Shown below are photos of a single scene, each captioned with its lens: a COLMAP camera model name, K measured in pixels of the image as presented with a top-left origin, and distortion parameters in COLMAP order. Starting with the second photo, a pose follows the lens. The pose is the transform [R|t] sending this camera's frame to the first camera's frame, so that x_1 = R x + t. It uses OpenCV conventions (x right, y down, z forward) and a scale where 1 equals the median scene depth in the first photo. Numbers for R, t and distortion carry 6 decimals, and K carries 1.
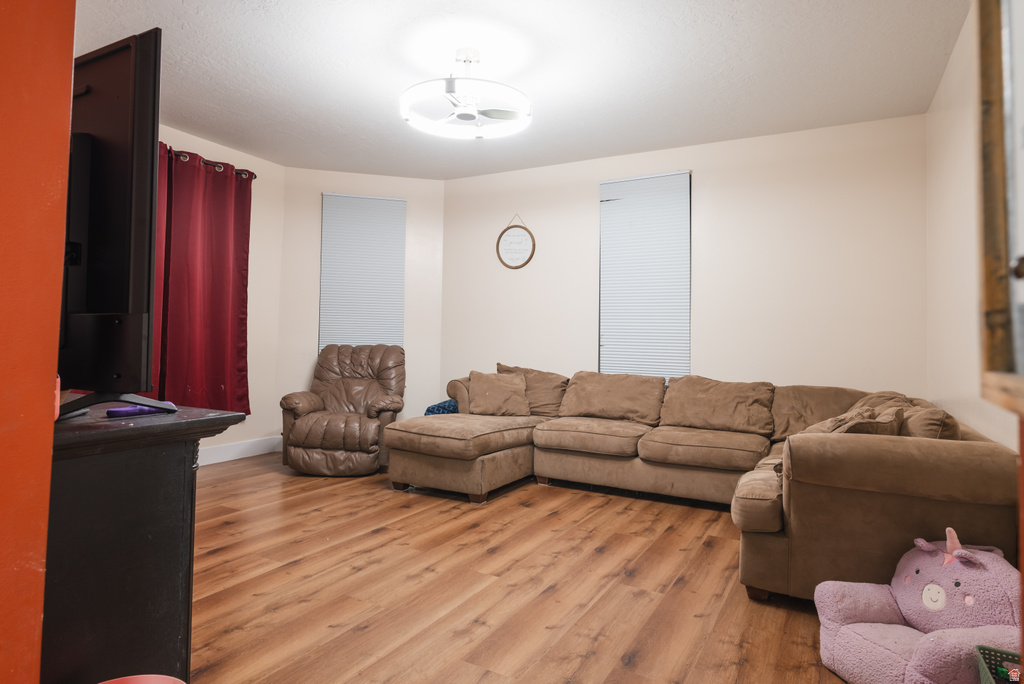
lens RADIAL K [[580.8, 0, 511.6], [0, 580.8, 336.8], [0, 0, 1]] dist [0.003796, -0.000262]
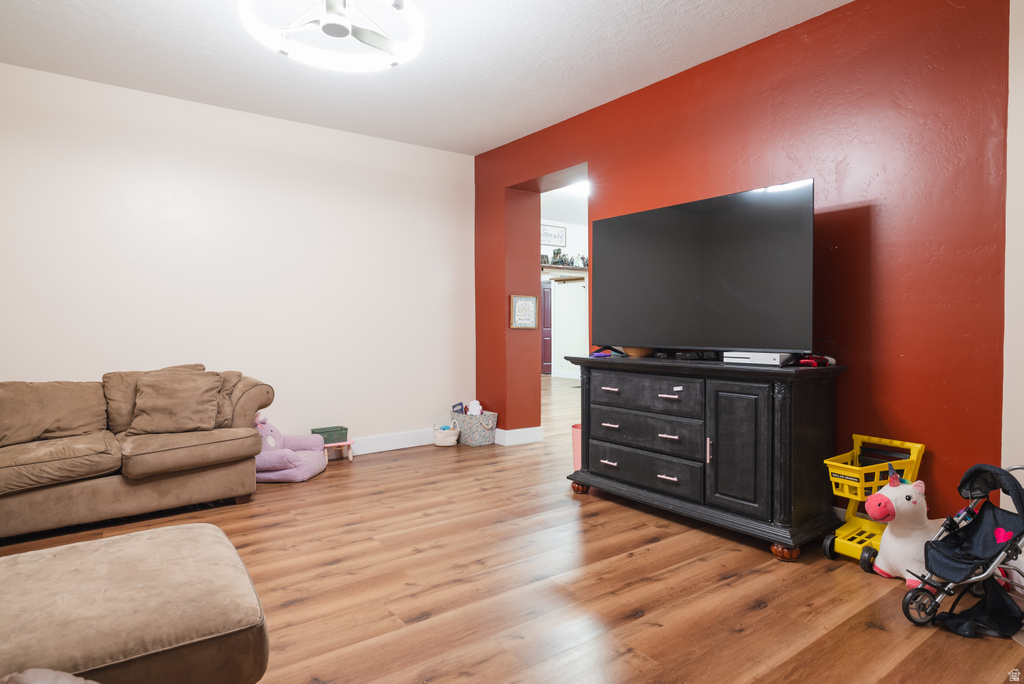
lens RADIAL K [[580.8, 0, 511.6], [0, 580.8, 336.8], [0, 0, 1]] dist [0.003796, -0.000262]
pose [[-0.911665, -0.021148, 0.410390, -0.696493], [-0.013127, 0.999664, 0.022352, -0.006586], [-0.410725, 0.014991, -0.911636, 1.833159]]
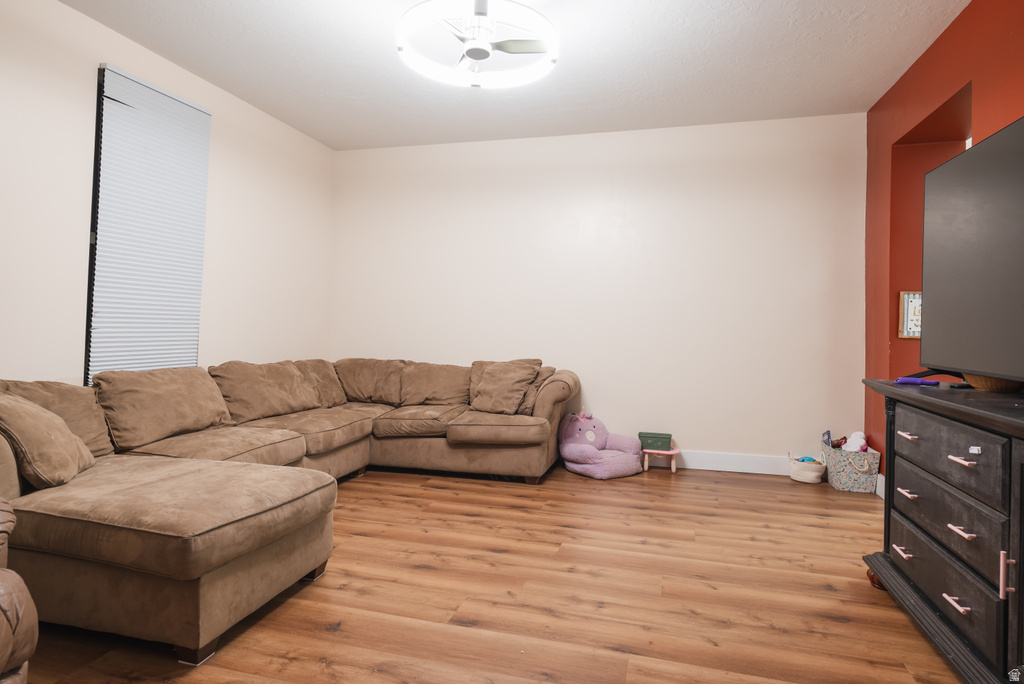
lens RADIAL K [[583.3, 0, 514.1], [0, 583.3, 326.1], [0, 0, 1]] dist [0.004598, 0.000325]
pose [[-0.240241, -0.020368, 0.970499, -1.029340], [-0.026682, 0.999541, 0.014372, -0.015215], [-0.970346, -0.022442, -0.240674, 1.307323]]
